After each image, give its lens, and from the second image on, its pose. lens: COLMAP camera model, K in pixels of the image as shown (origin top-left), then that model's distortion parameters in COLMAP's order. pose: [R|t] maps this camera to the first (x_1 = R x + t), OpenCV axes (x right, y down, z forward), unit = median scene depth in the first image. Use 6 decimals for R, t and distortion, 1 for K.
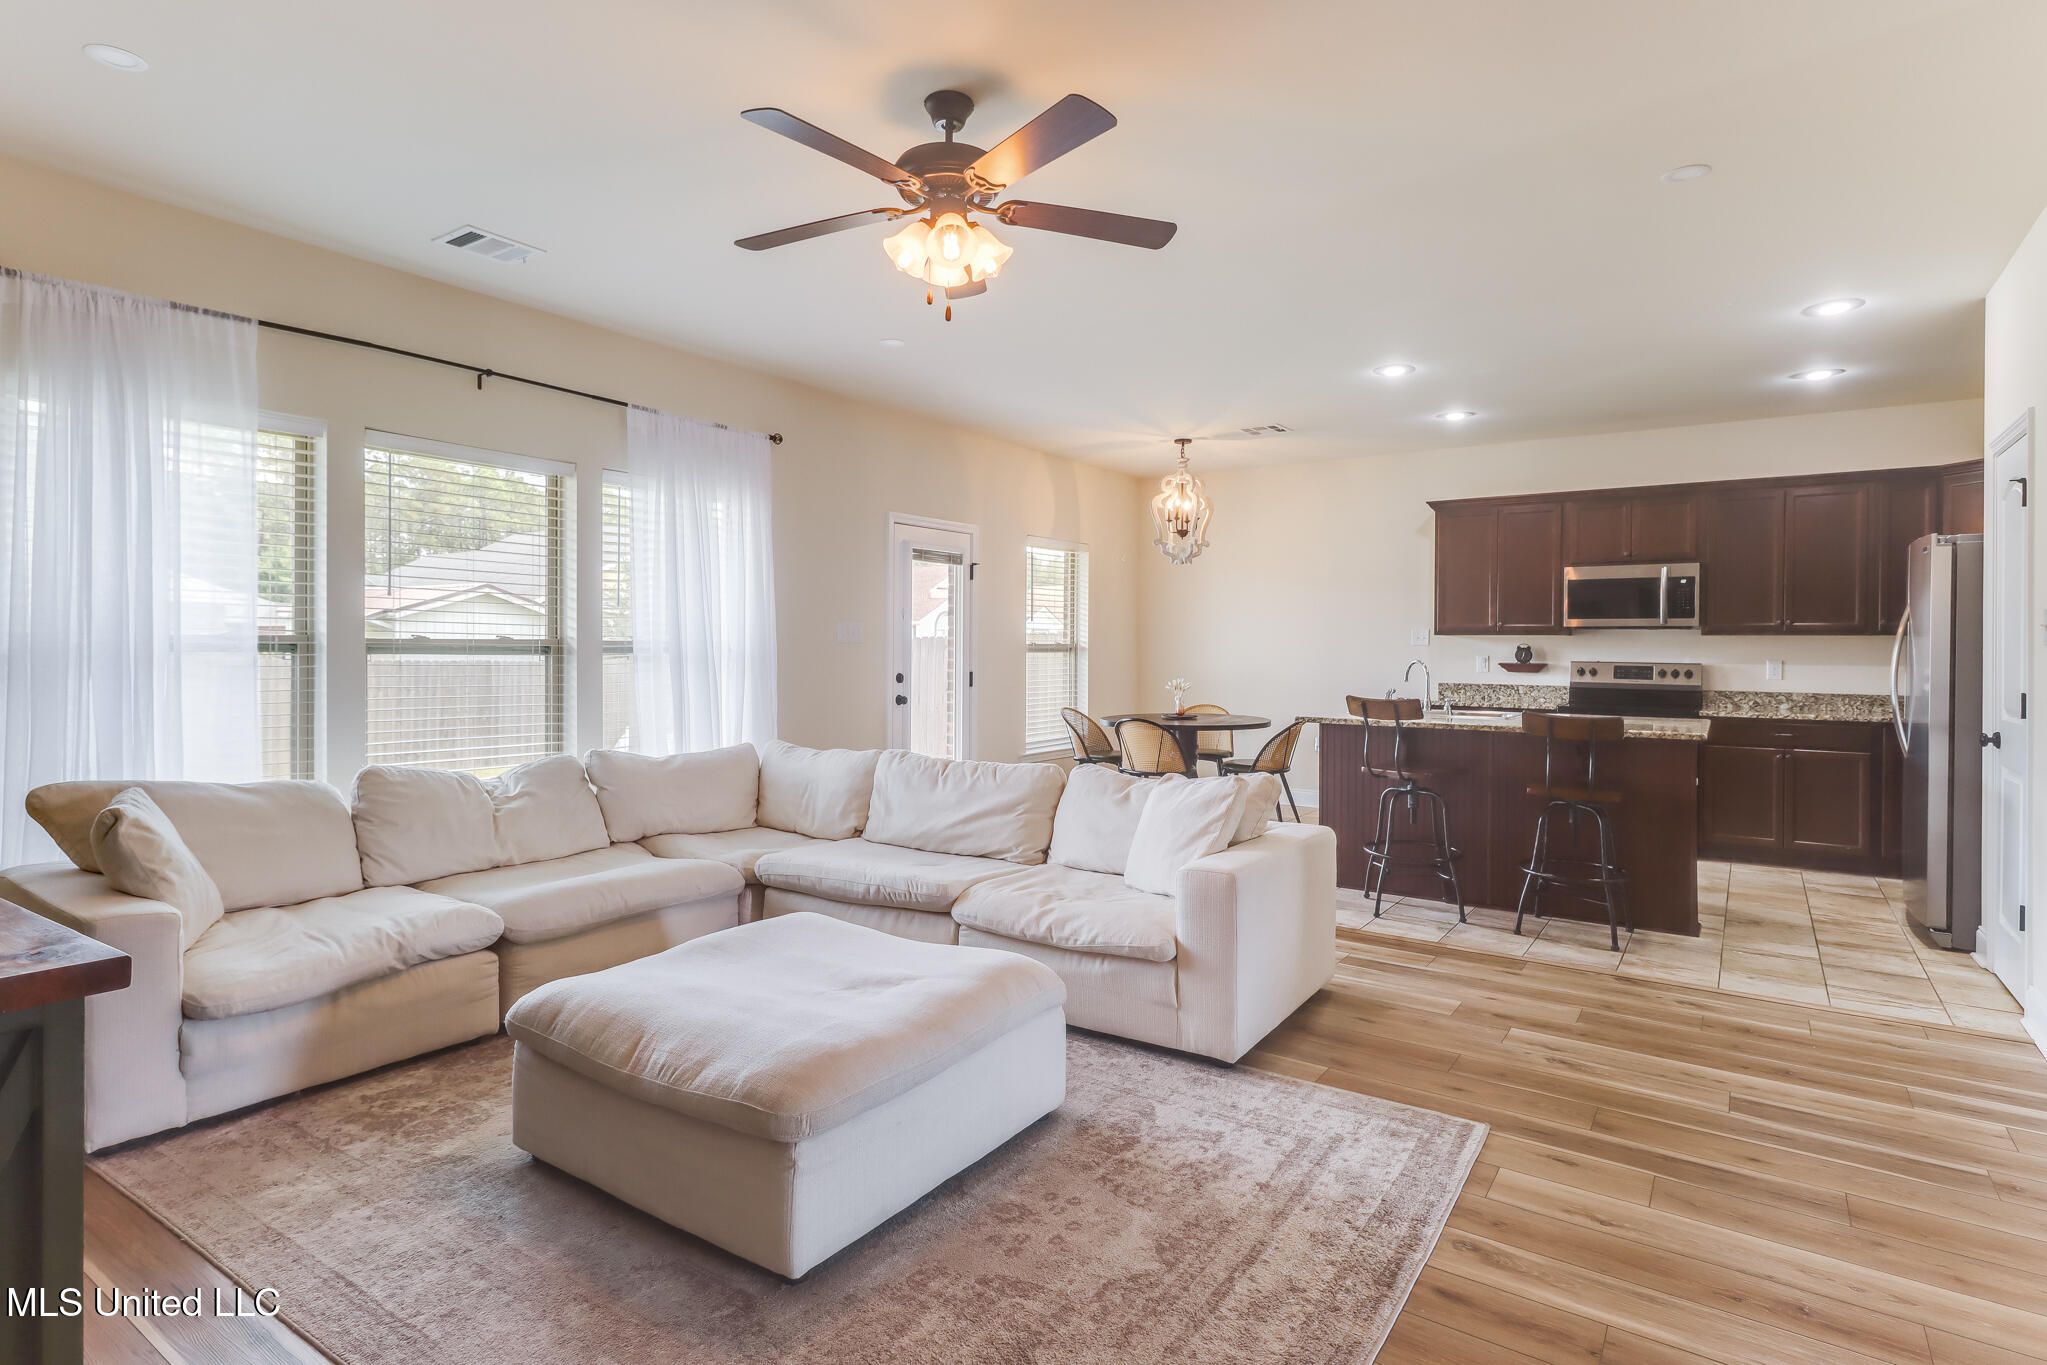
lens RADIAL K [[1041.6, 0, 1019.8], [0, 1041.6, 648.7], [0, 0, 1]] dist [0.012885, -0.000354]
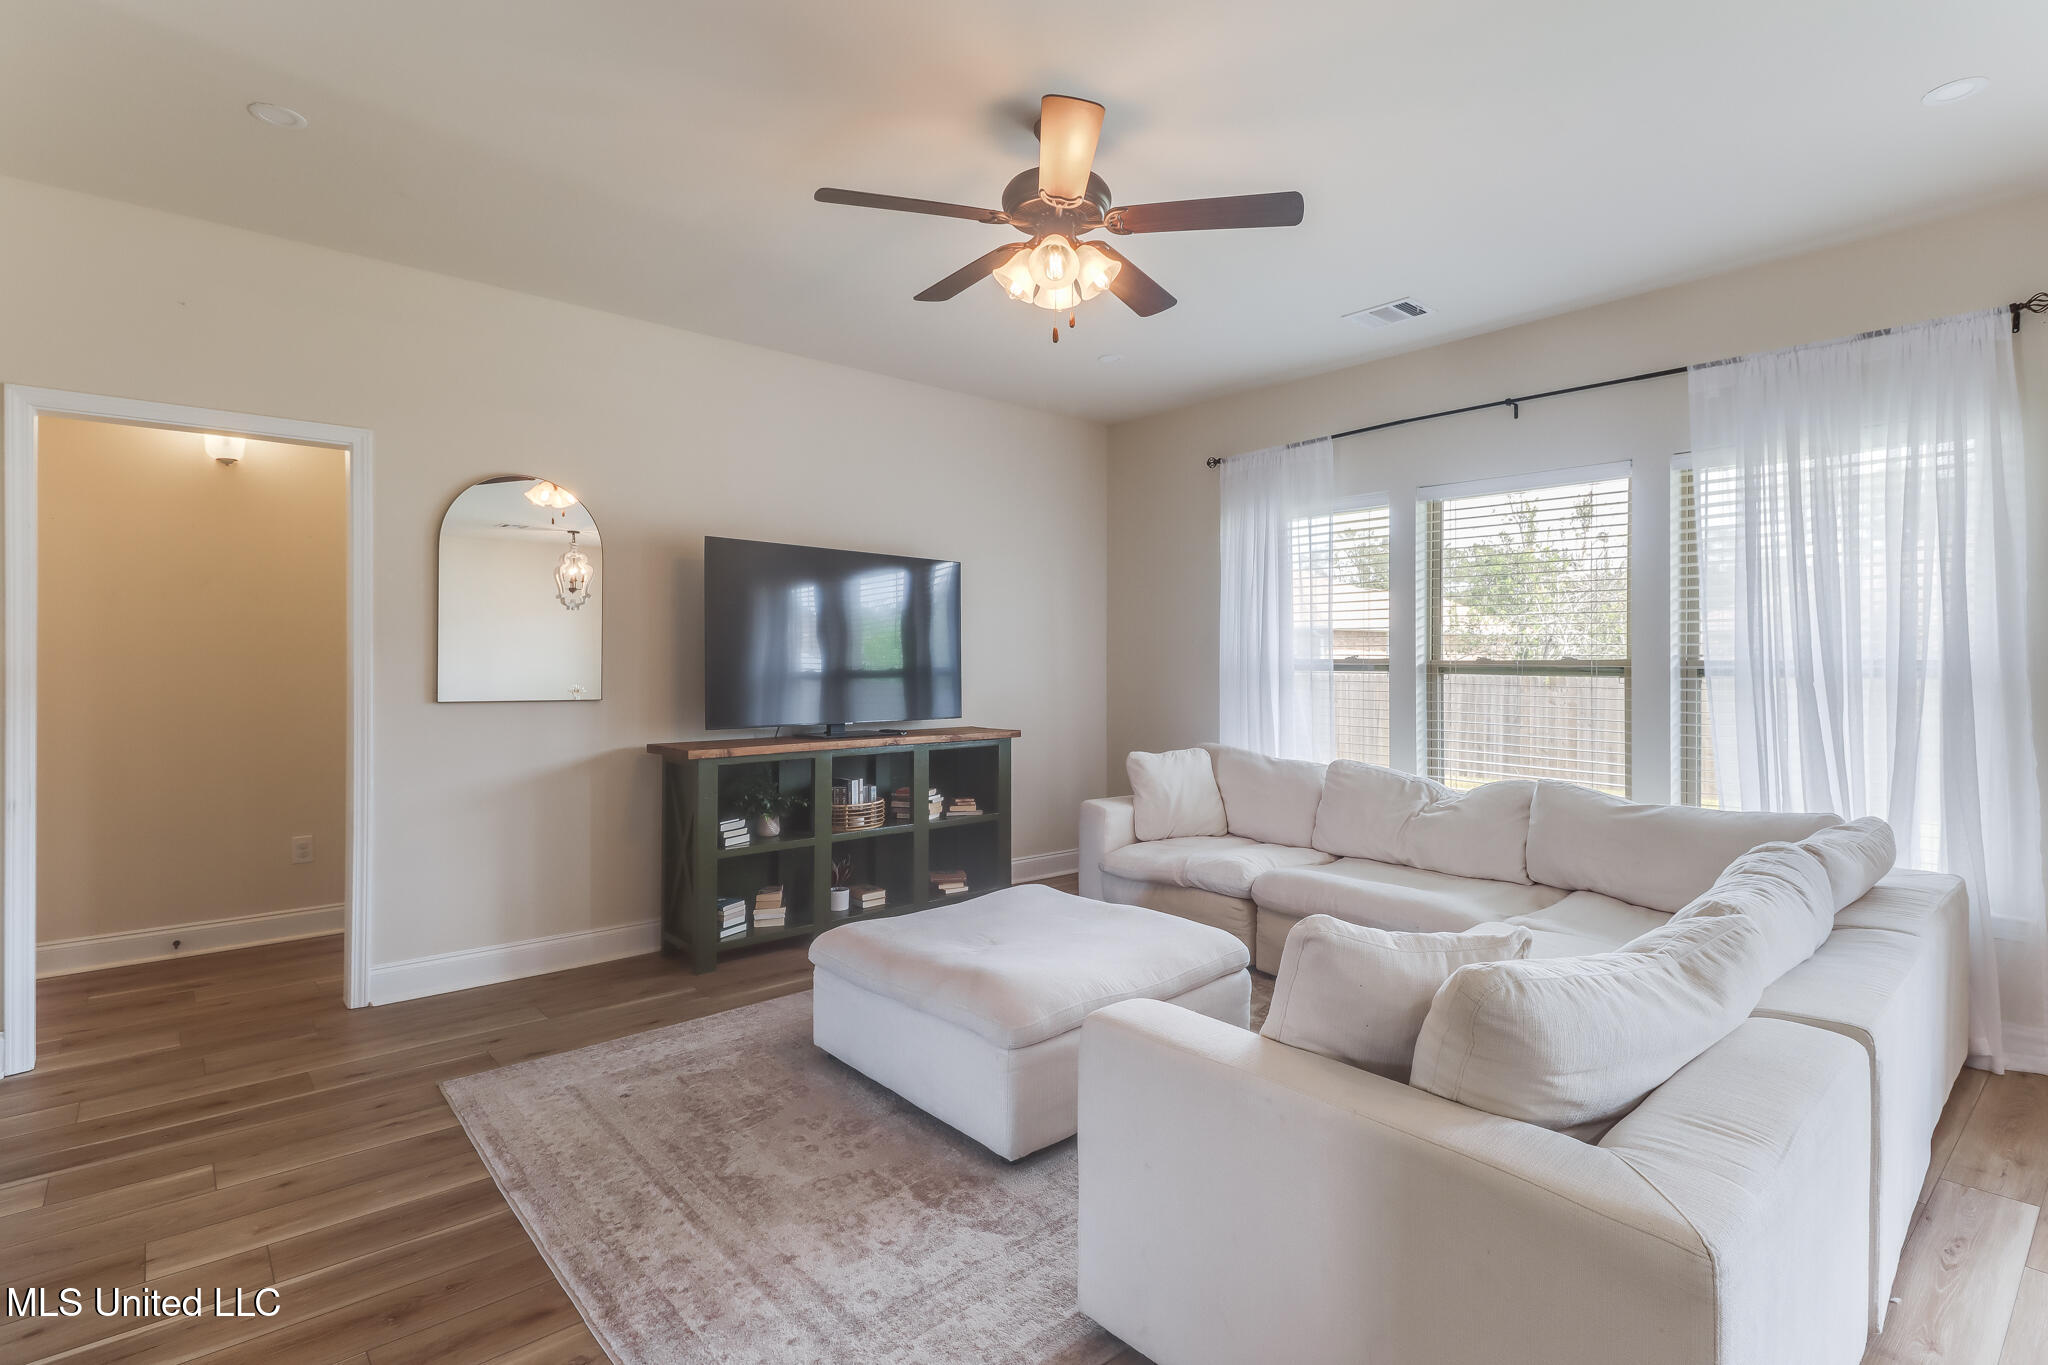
lens RADIAL K [[996.7, 0, 1021.2], [0, 996.7, 667.1], [0, 0, 1]] dist [0.014926, 0.000030]
pose [[-0.246869, -0.002623, -0.969045, 0.496829], [-0.006831, 0.999976, -0.000966, 0.001726], [0.969025, 0.006381, -0.246881, 0.682885]]
